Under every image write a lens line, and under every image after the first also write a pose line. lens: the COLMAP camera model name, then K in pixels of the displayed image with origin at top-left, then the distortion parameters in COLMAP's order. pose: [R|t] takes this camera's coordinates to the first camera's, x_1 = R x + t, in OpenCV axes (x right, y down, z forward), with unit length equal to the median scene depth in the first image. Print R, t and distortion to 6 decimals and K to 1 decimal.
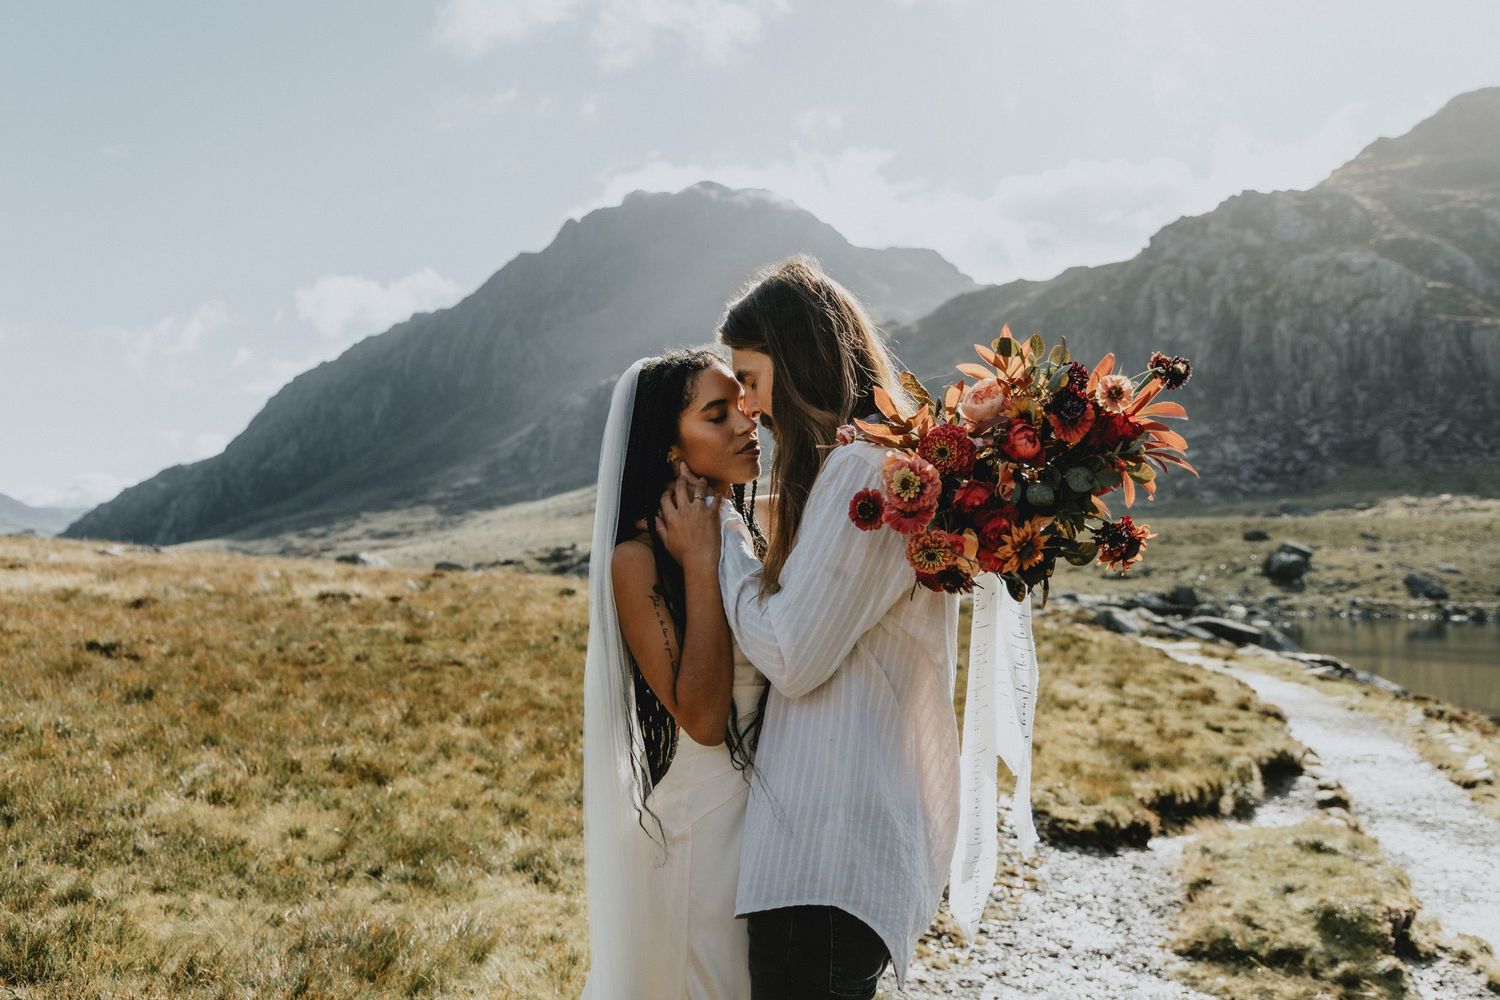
lens RADIAL K [[1459.1, 0, 750.0], [0, 1459.1, 500.0], [0, 0, 1]] dist [-0.039434, 0.003092]
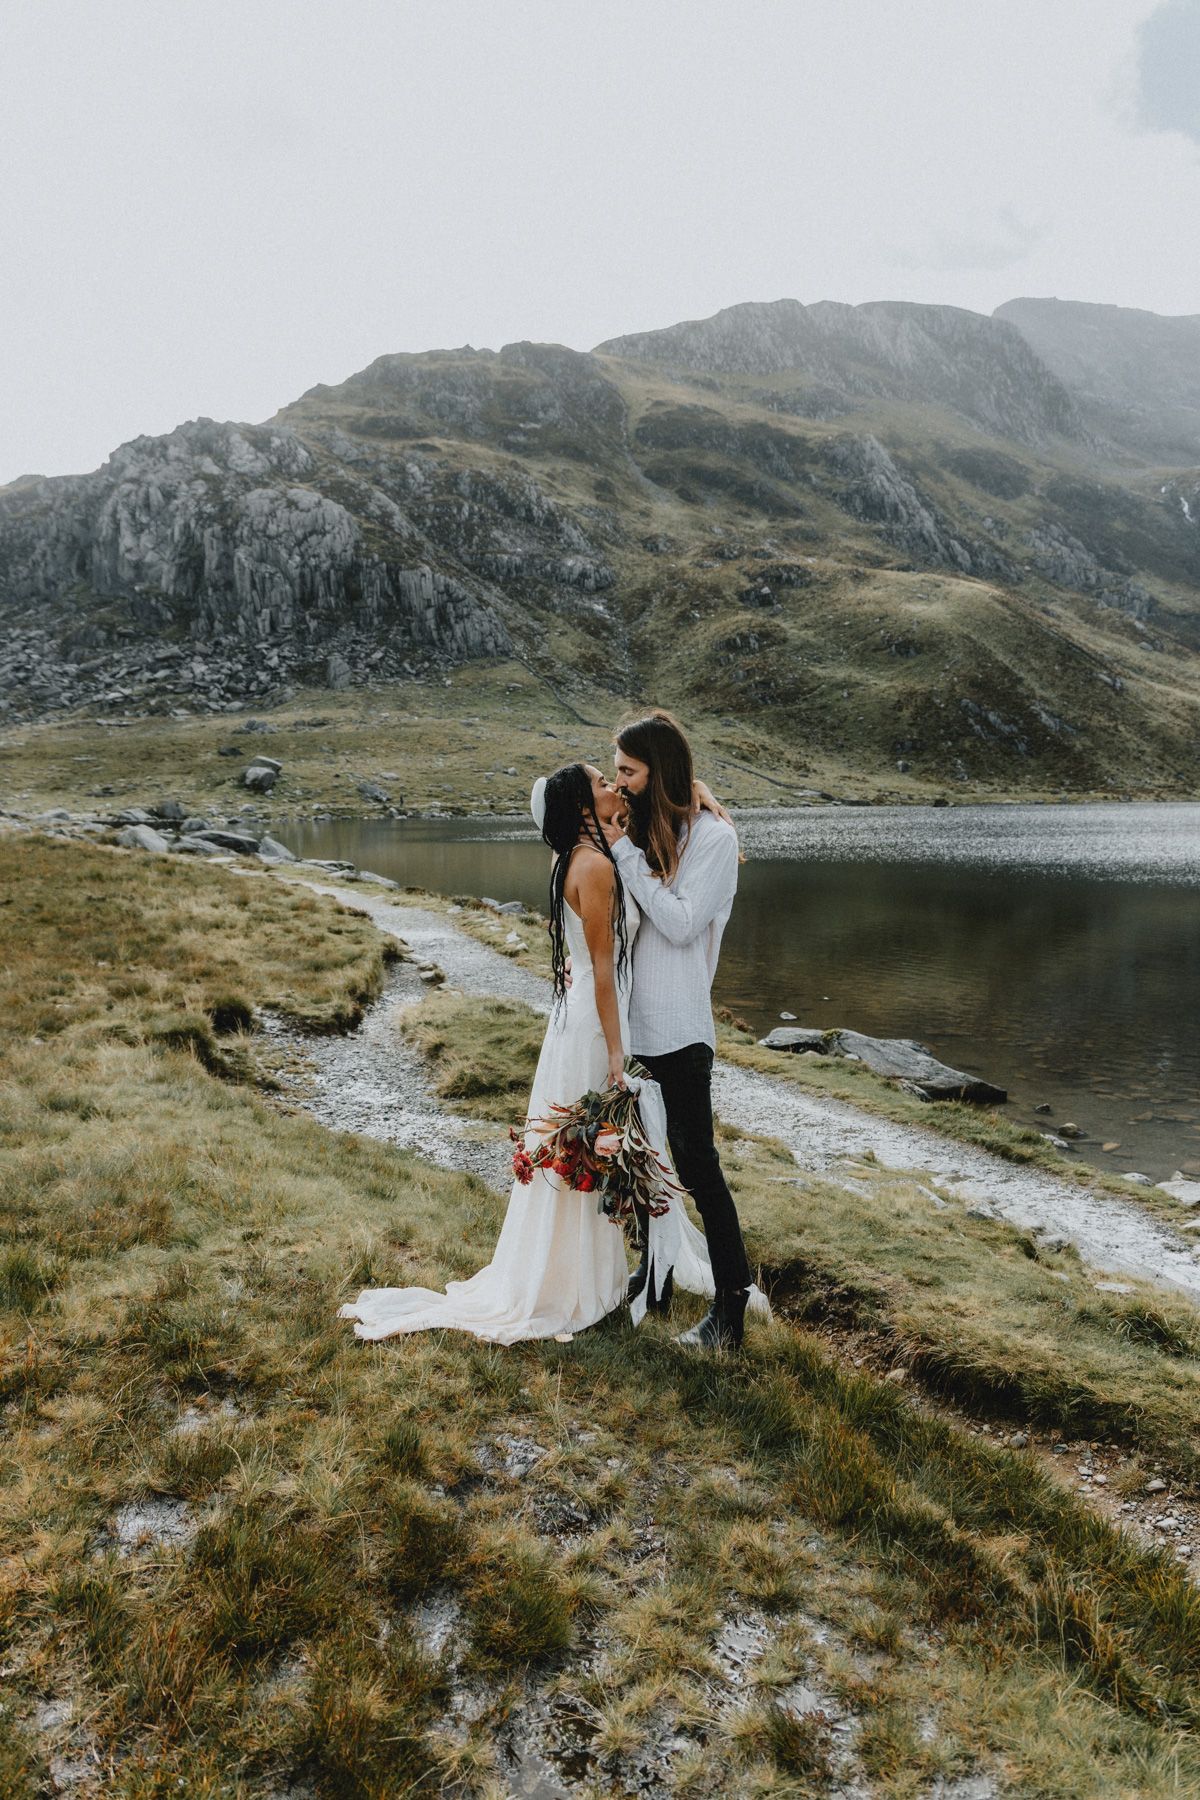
lens RADIAL K [[1751.0, 0, 600.0], [0, 1751.0, 900.0], [0, 0, 1]] dist [-0.039434, 0.003092]
pose [[0.713254, -0.092062, 0.694833, -0.372834], [-0.013531, 0.989343, 0.144973, -0.058523], [-0.700775, -0.112805, 0.704407, -0.128818]]
